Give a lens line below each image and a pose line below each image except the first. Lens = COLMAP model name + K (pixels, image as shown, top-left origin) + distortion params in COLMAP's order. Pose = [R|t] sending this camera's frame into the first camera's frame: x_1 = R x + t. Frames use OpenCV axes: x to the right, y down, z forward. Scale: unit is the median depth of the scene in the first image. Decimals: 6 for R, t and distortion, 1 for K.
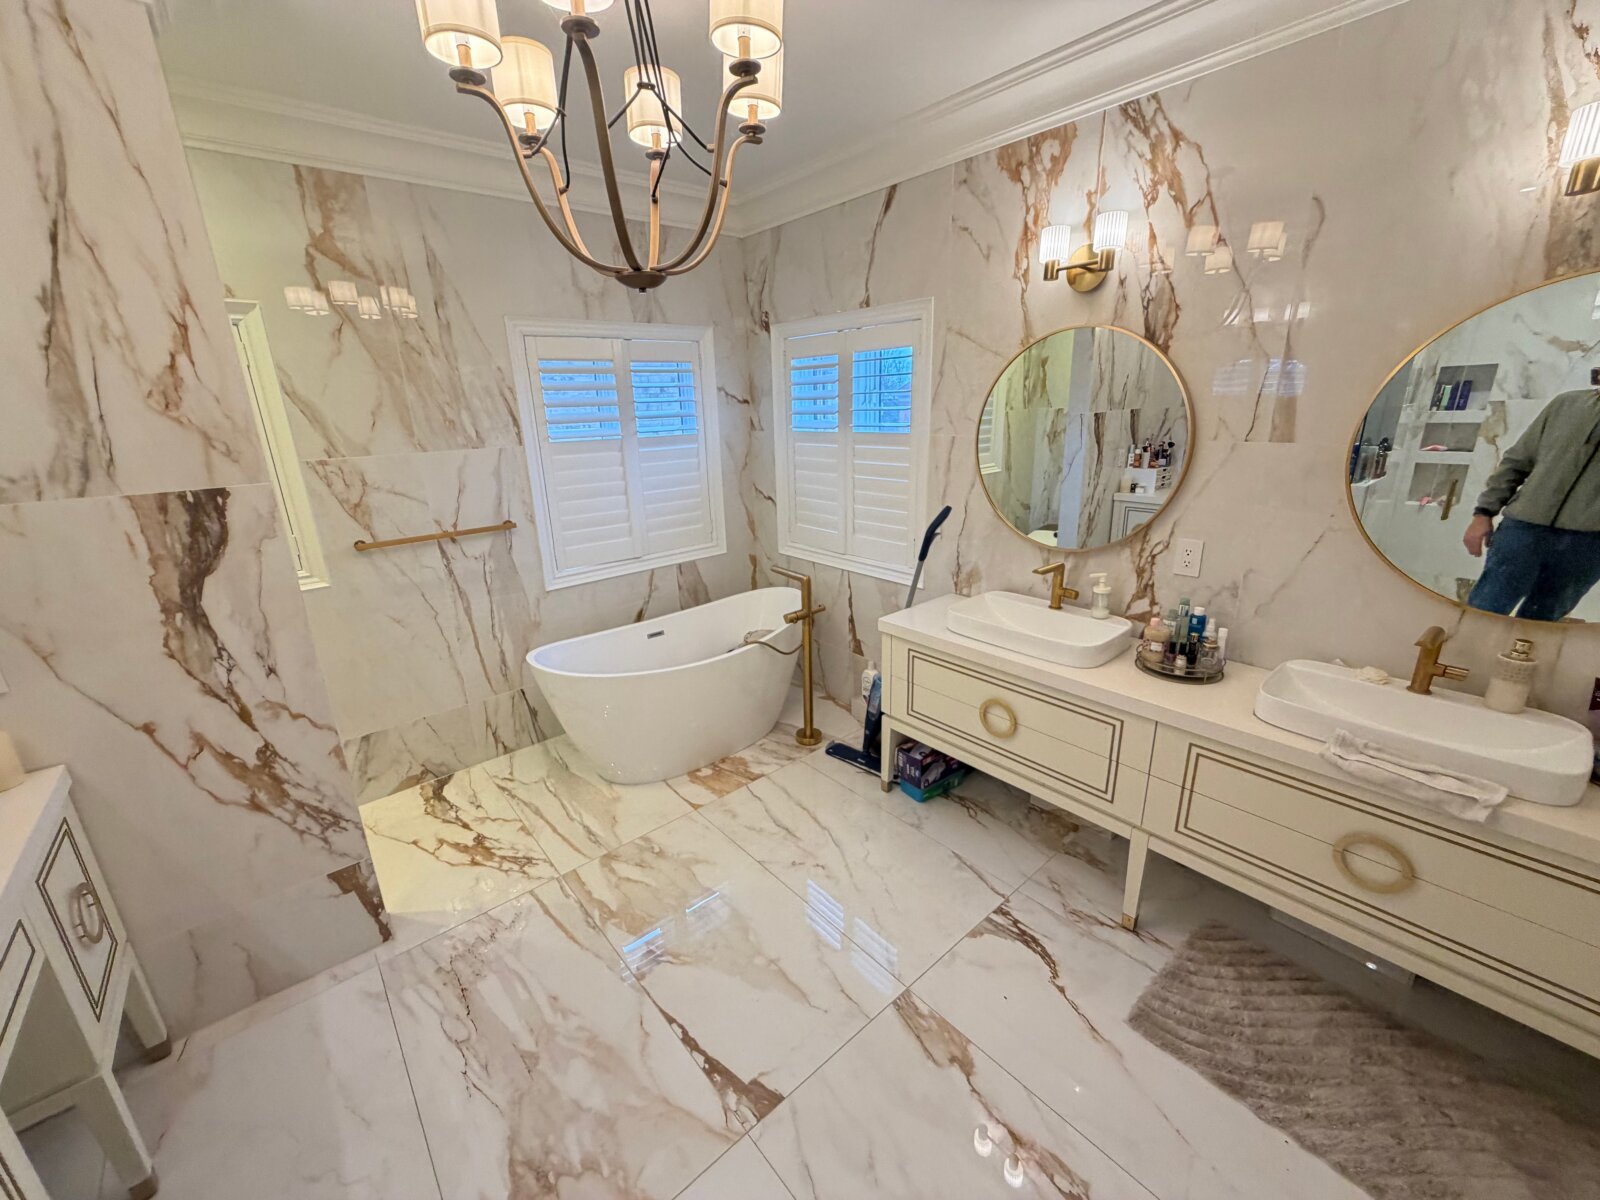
lens RADIAL K [[639.1, 0, 795.2], [0, 639.1, 598.1], [0, 0, 1]] dist [0.000054, 0.000135]
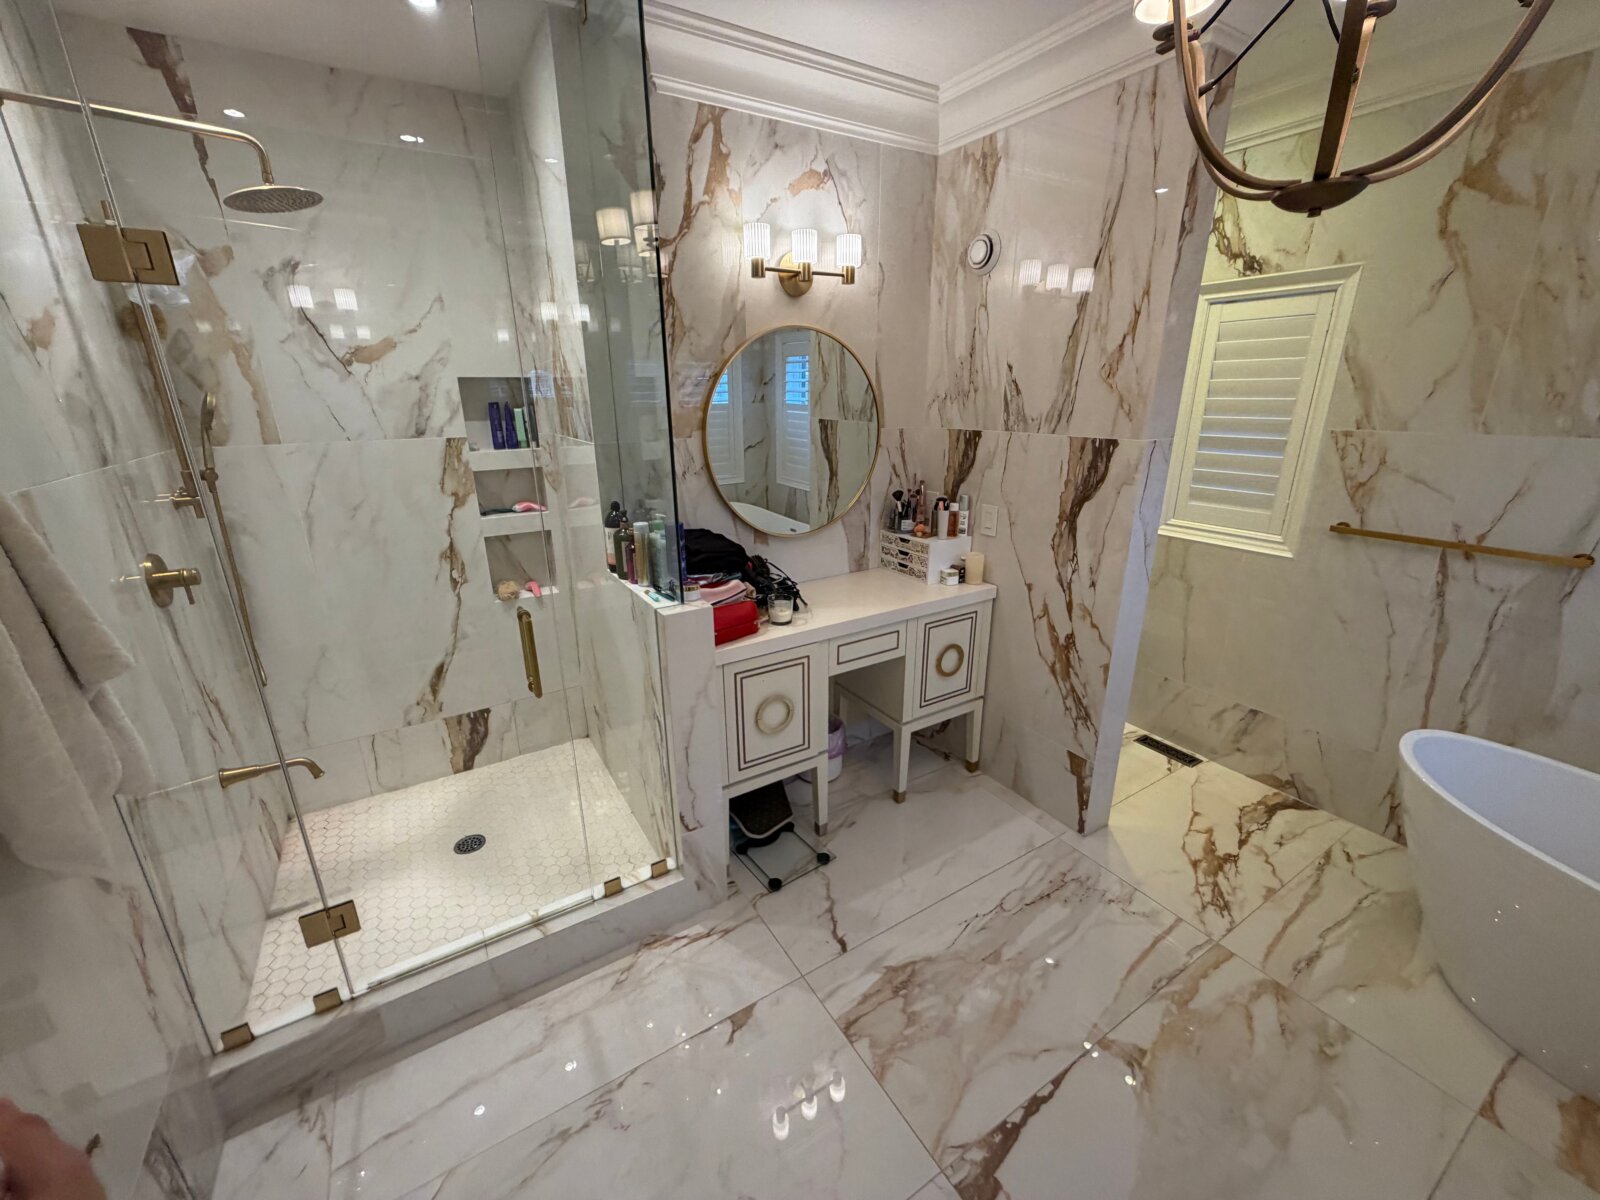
lens RADIAL K [[639.1, 0, 794.6], [0, 639.1, 597.2], [0, 0, 1]] dist [0.000054, 0.000135]
pose [[-0.157865, 0.337013, -0.928171, 0.464492], [-0.276112, 0.887398, 0.369170, -0.167696], [0.948072, 0.314558, -0.047036, 0.487886]]
